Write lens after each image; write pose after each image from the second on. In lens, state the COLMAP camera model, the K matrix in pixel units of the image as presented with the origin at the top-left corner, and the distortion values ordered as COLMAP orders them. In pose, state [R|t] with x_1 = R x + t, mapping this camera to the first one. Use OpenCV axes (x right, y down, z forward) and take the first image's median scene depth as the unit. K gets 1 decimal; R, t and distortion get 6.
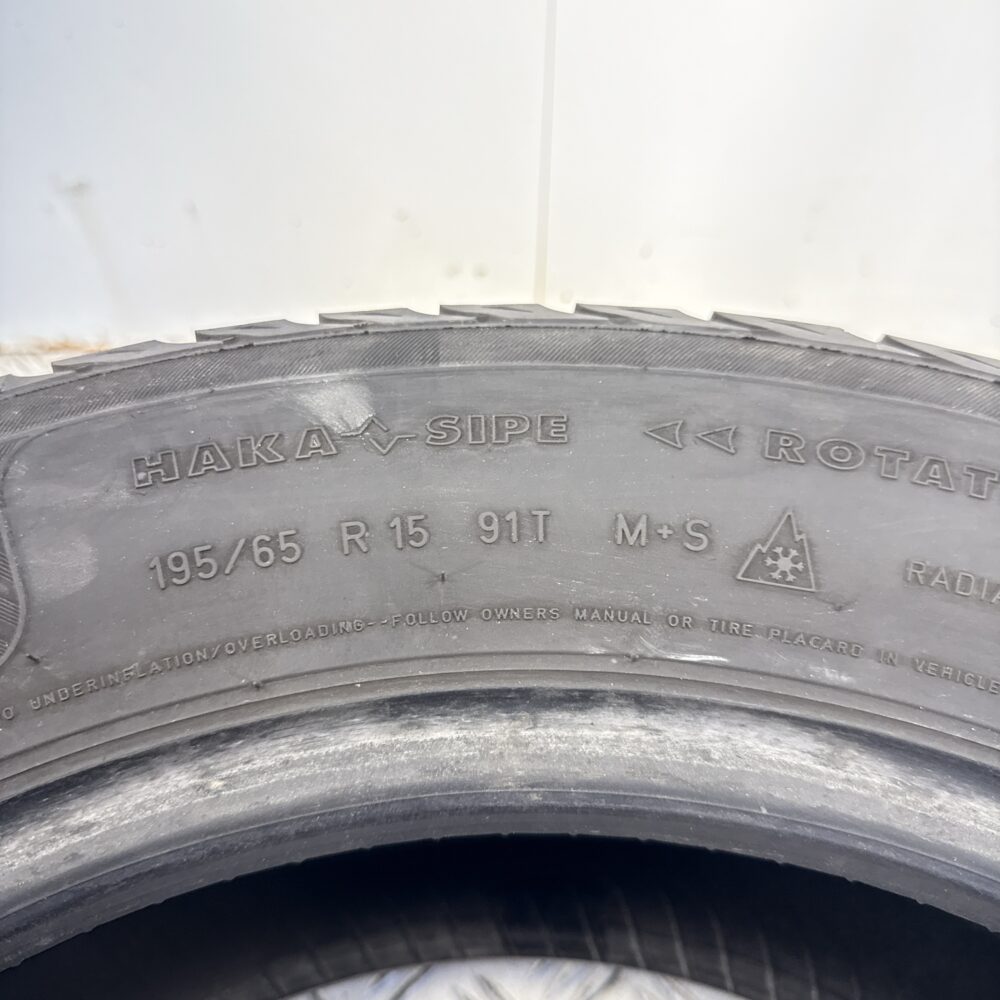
lens RADIAL K [[939.3, 0, 500.0], [0, 939.3, 500.0], [0, 0, 1]] dist [0.107652, -0.283795]
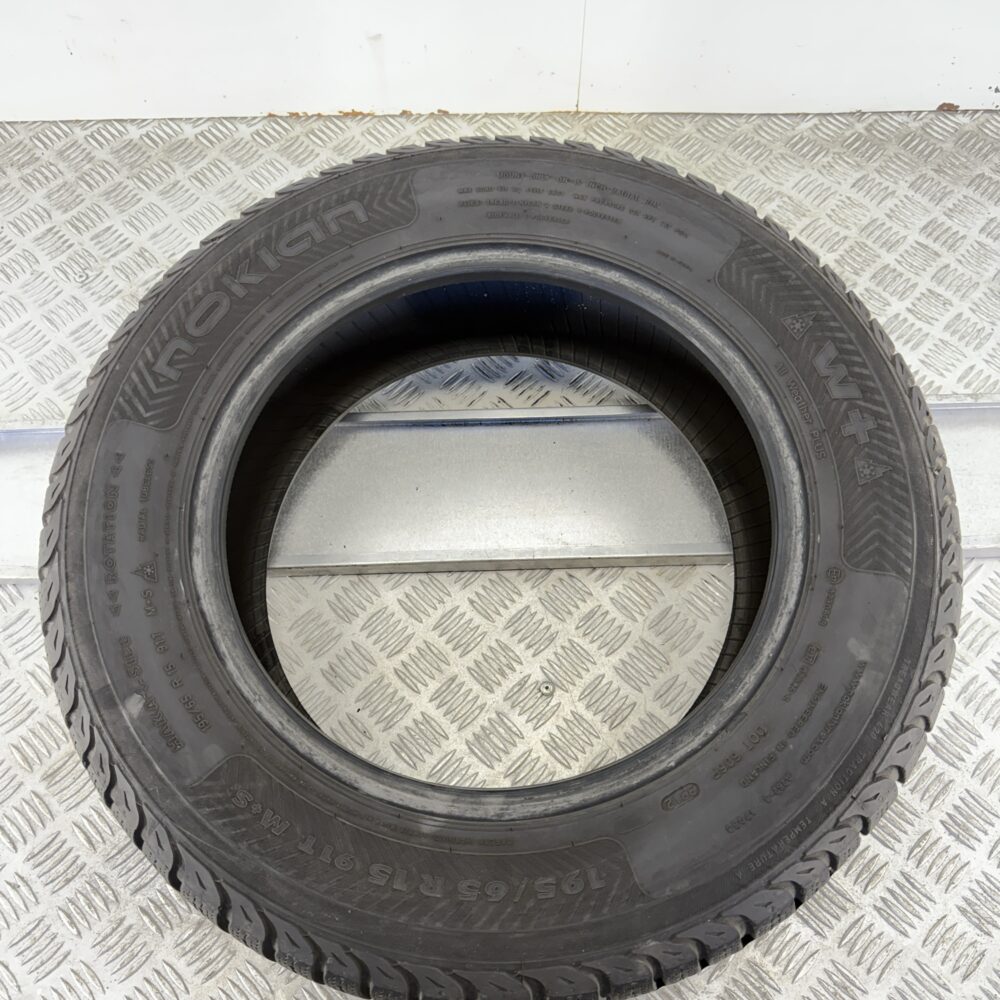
lens RADIAL K [[913.2, 0, 500.0], [0, 913.2, 500.0], [0, 0, 1]] dist [-0.037668, 0.005942]
pose [[-0.423251, -0.835660, 0.350045, -1.200682], [0.750213, -0.106634, 0.652541, -1.110483], [-0.507976, 0.538797, 0.672055, -2.055276]]
